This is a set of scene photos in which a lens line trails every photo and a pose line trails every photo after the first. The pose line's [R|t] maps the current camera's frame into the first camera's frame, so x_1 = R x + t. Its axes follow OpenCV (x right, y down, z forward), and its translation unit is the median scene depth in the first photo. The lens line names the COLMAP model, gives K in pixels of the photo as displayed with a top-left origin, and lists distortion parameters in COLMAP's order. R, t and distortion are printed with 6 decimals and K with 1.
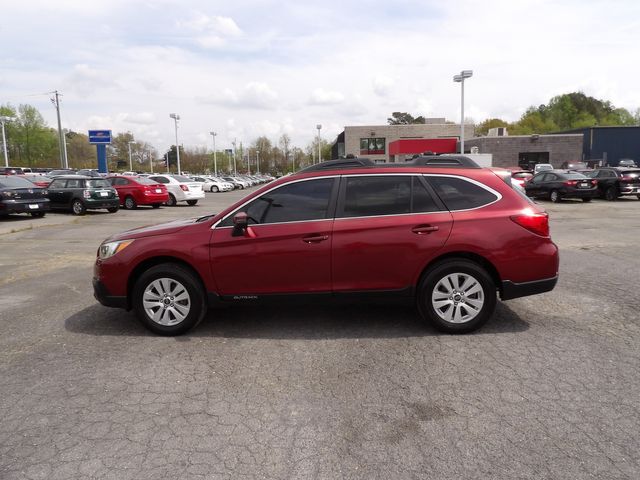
lens RADIAL K [[450.7, 0, 325.1], [0, 450.7, 239.8], [0, 0, 1]] dist [-0.009875, 0.017658]
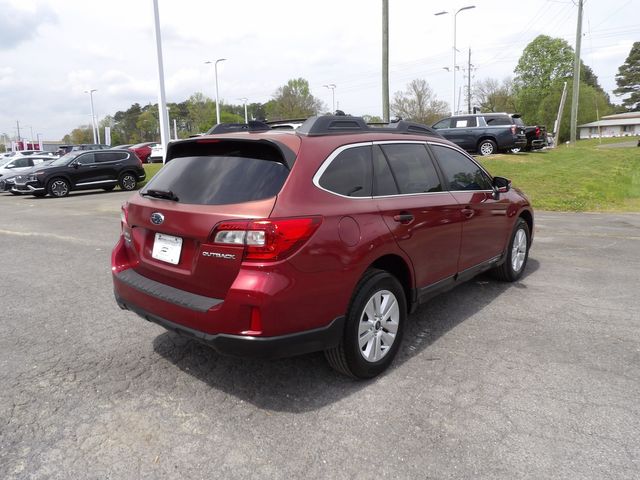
lens RADIAL K [[450.7, 0, 325.5], [0, 450.7, 236.9], [0, 0, 1]] dist [-0.009875, 0.017658]
pose [[-0.591595, 0.178846, -0.786148, 0.832914], [-0.085575, 0.955648, 0.281804, -0.225050], [0.801681, 0.233989, -0.550052, 1.577378]]
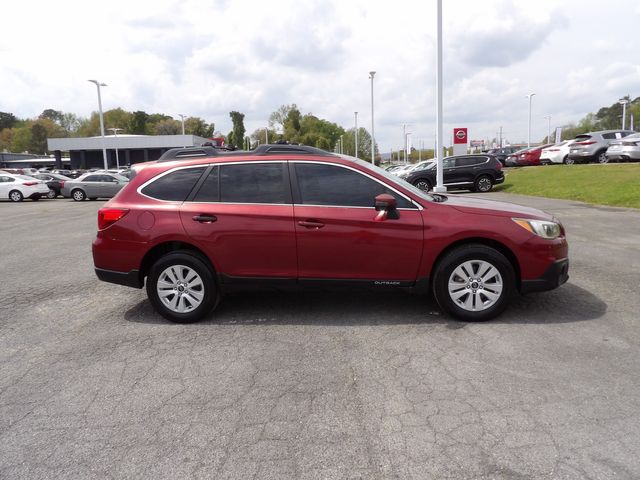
lens RADIAL K [[453.3, 0, 324.7], [0, 453.3, 234.5], [0, 0, 1]] dist [-0.007550, 0.013997]
pose [[-0.997947, 0.051648, 0.037867, -0.049076], [0.060408, 0.955490, 0.288774, -0.298524], [-0.021267, 0.290469, -0.956648, 2.196082]]
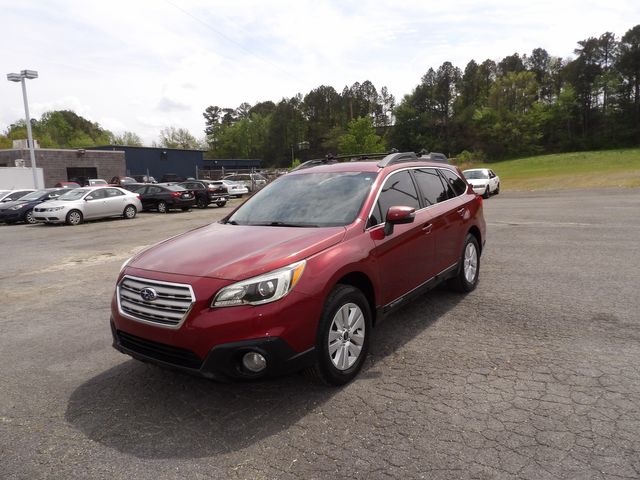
lens RADIAL K [[450.7, 0, 326.0], [0, 450.7, 238.9], [0, 0, 1]] dist [-0.009875, 0.017658]
pose [[0.520634, -0.116416, 0.845806, -0.936852], [0.151199, 0.987574, 0.042859, -0.052017], [-0.840285, 0.105571, 0.531766, 0.601469]]
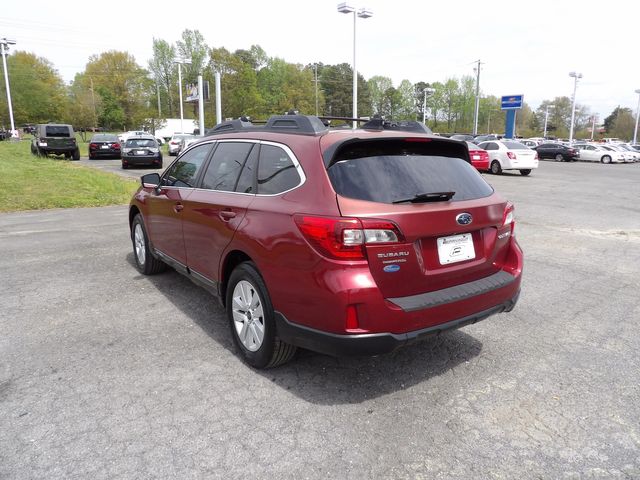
lens RADIAL K [[450.7, 0, 321.1], [0, 450.7, 238.6], [0, 0, 1]] dist [-0.009875, 0.017658]
pose [[0.629724, 0.183827, -0.754755, 0.822054], [-0.130102, 0.982832, 0.130827, -0.092594], [0.765847, 0.015810, 0.642829, 0.577343]]
